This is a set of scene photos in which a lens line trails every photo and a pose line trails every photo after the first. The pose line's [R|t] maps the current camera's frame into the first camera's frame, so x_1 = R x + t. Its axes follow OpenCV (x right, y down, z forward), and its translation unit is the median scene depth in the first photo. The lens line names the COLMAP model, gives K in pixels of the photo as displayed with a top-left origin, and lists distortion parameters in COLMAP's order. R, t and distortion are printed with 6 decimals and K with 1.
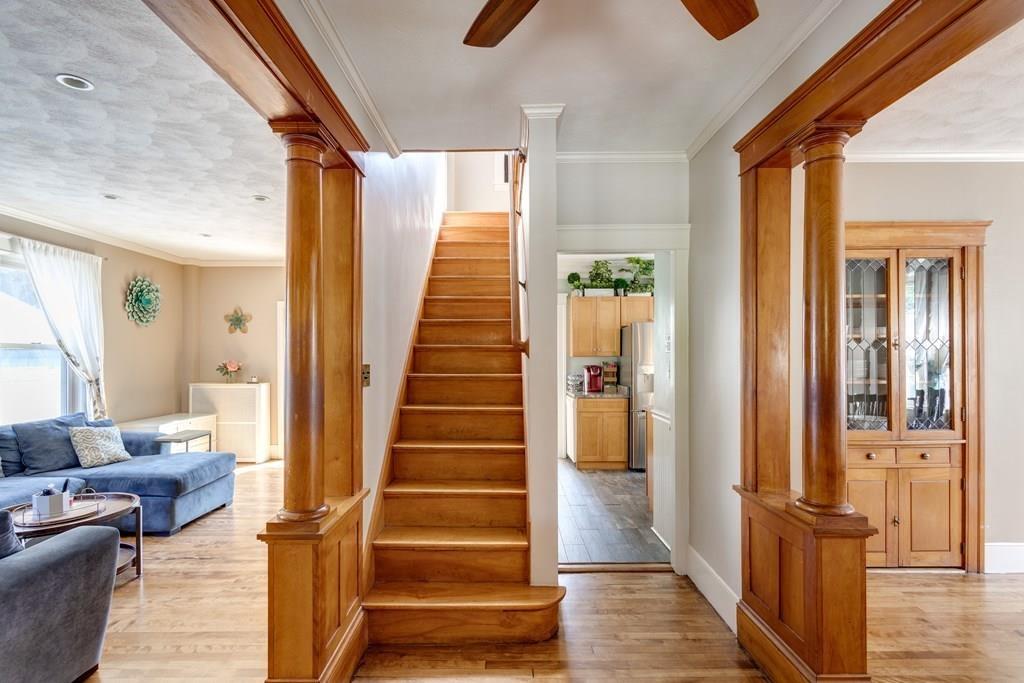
lens RADIAL K [[503.5, 0, 515.7], [0, 503.5, 353.1], [0, 0, 1]] dist [-0.000338, 0.000897]
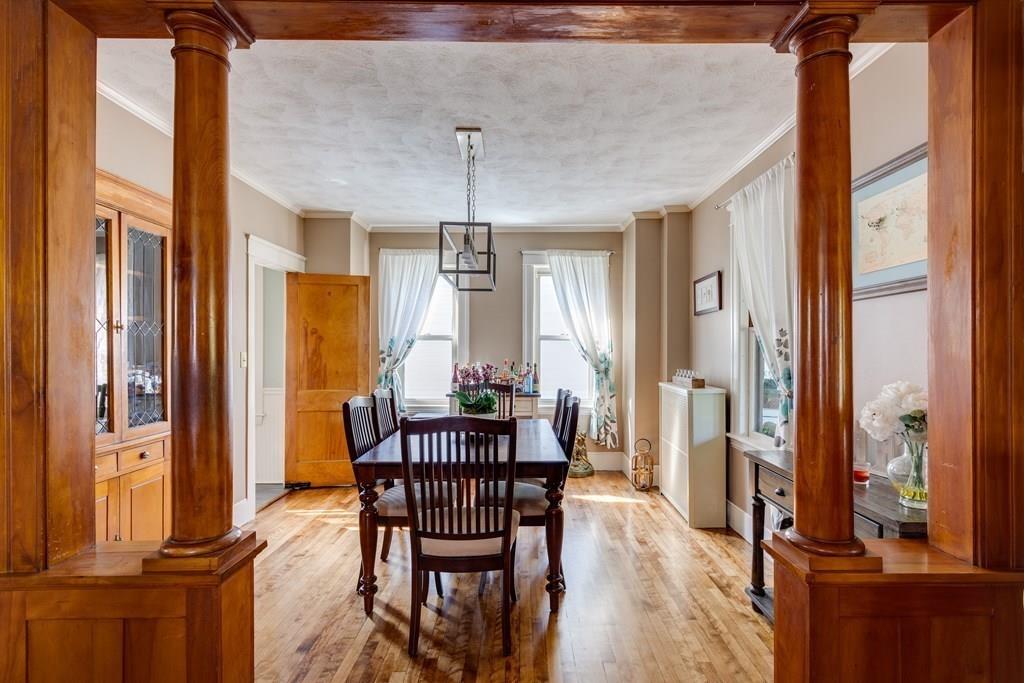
lens RADIAL K [[503.5, 0, 515.7], [0, 503.5, 353.1], [0, 0, 1]] dist [-0.000338, 0.000897]
pose [[0.014398, -0.000779, 0.999896, -0.060487], [-0.006020, 0.999982, 0.000866, 0.021421], [-0.999878, -0.006032, 0.014393, 0.338321]]
